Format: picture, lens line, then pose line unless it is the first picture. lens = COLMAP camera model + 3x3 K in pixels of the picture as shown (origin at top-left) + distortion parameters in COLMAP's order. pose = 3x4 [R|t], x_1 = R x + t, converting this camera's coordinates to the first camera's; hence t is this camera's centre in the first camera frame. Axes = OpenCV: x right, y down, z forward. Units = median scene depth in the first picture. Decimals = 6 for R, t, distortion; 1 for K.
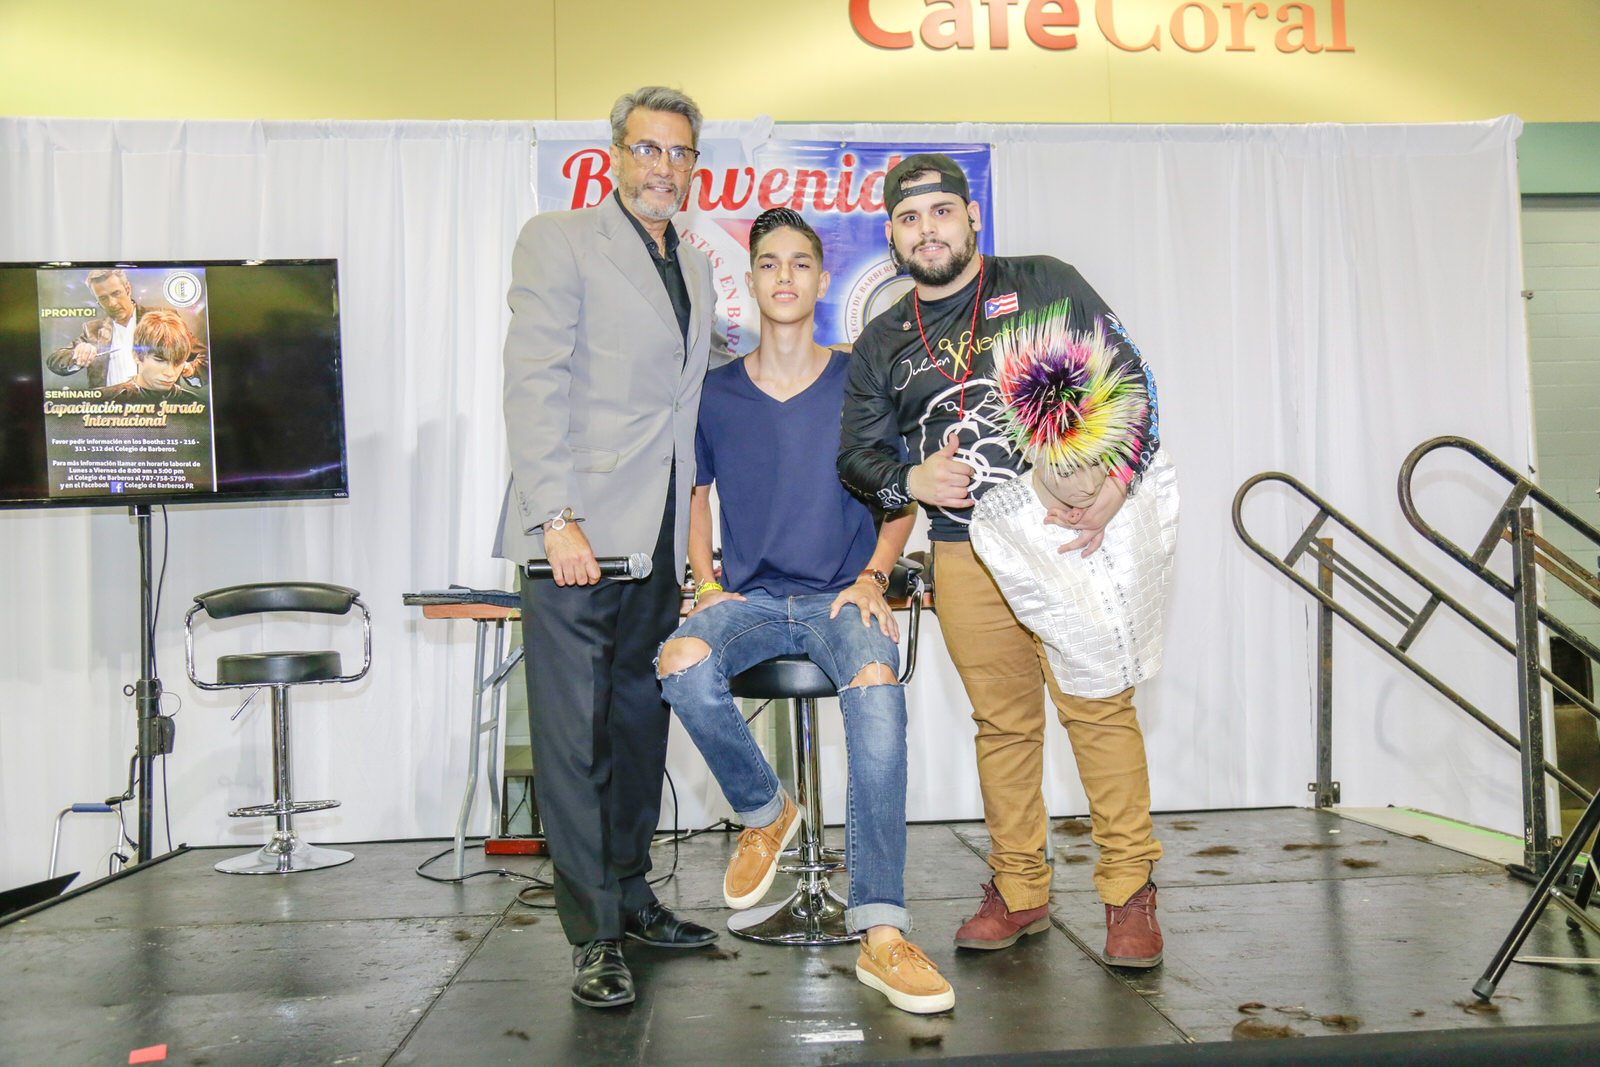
lens RADIAL K [[1320.0, 0, 800.0], [0, 1320.0, 533.5], [0, 0, 1]] dist [-0.078107, 0.126803]
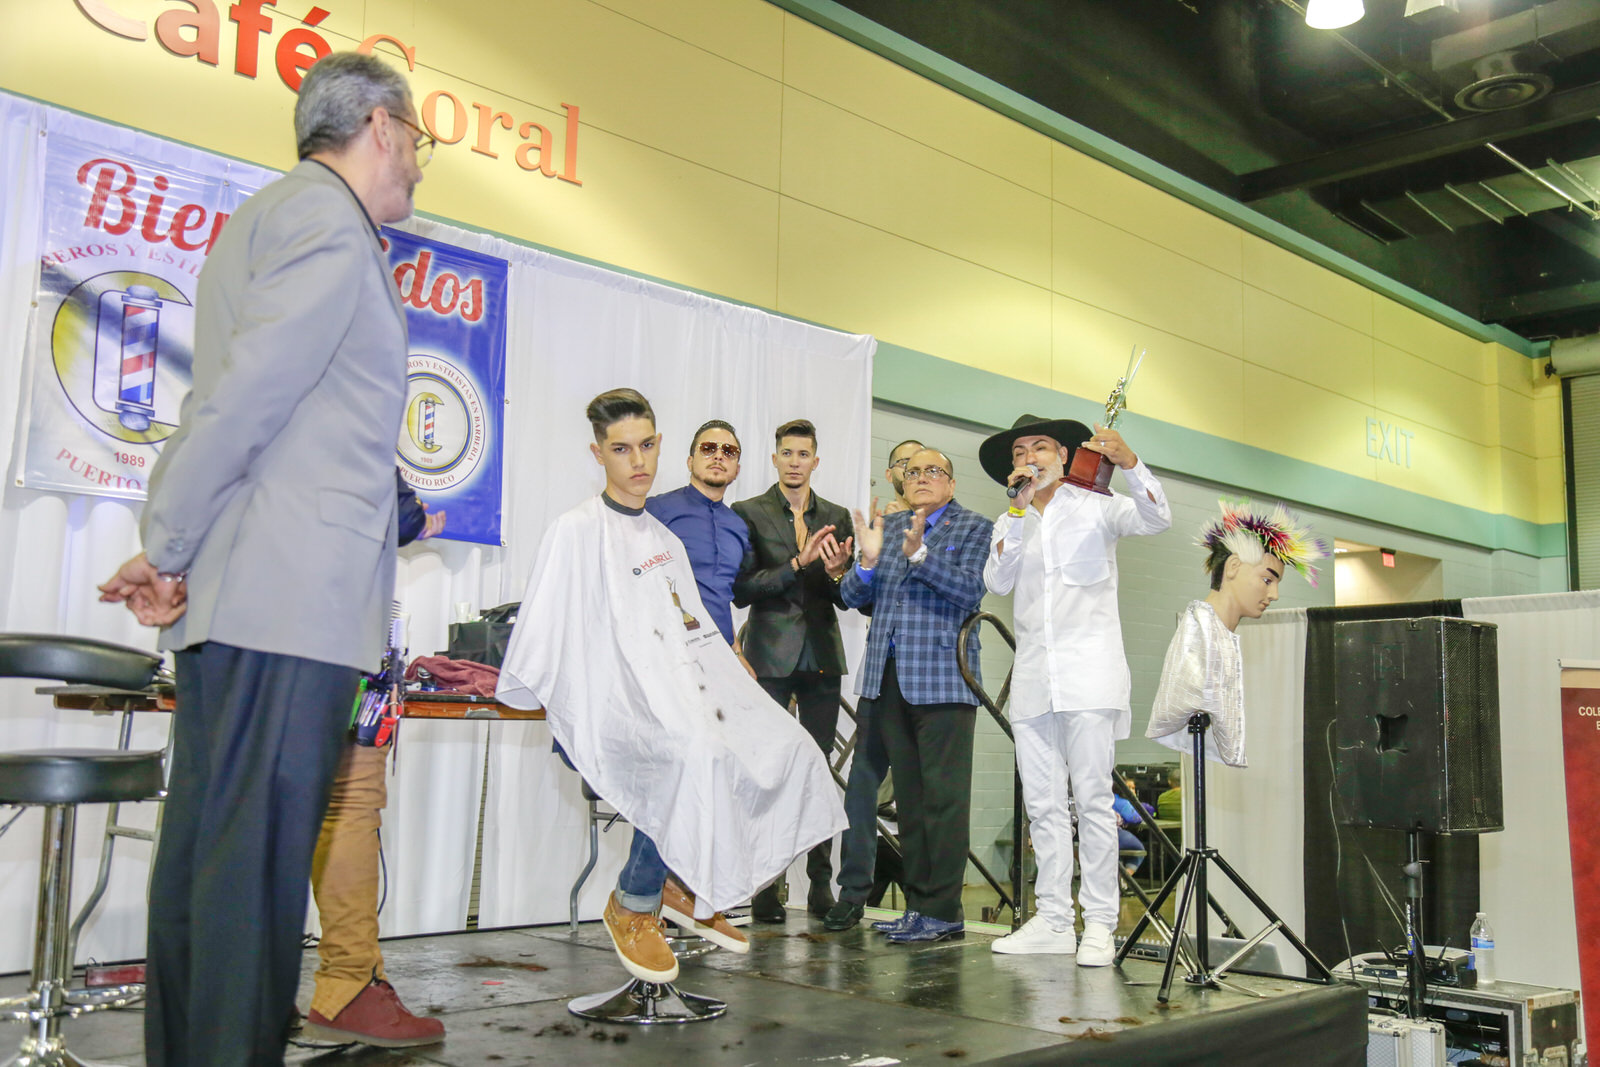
lens RADIAL K [[1479.8, 0, 800.0], [0, 1479.8, 533.5], [0, 0, 1]] dist [0.011906, 0.005288]
pose [[0.772332, 0.130529, 0.621663, -0.239575], [-0.088605, 0.991230, -0.098045, 0.004275], [-0.629009, 0.020641, 0.777124, -0.024519]]
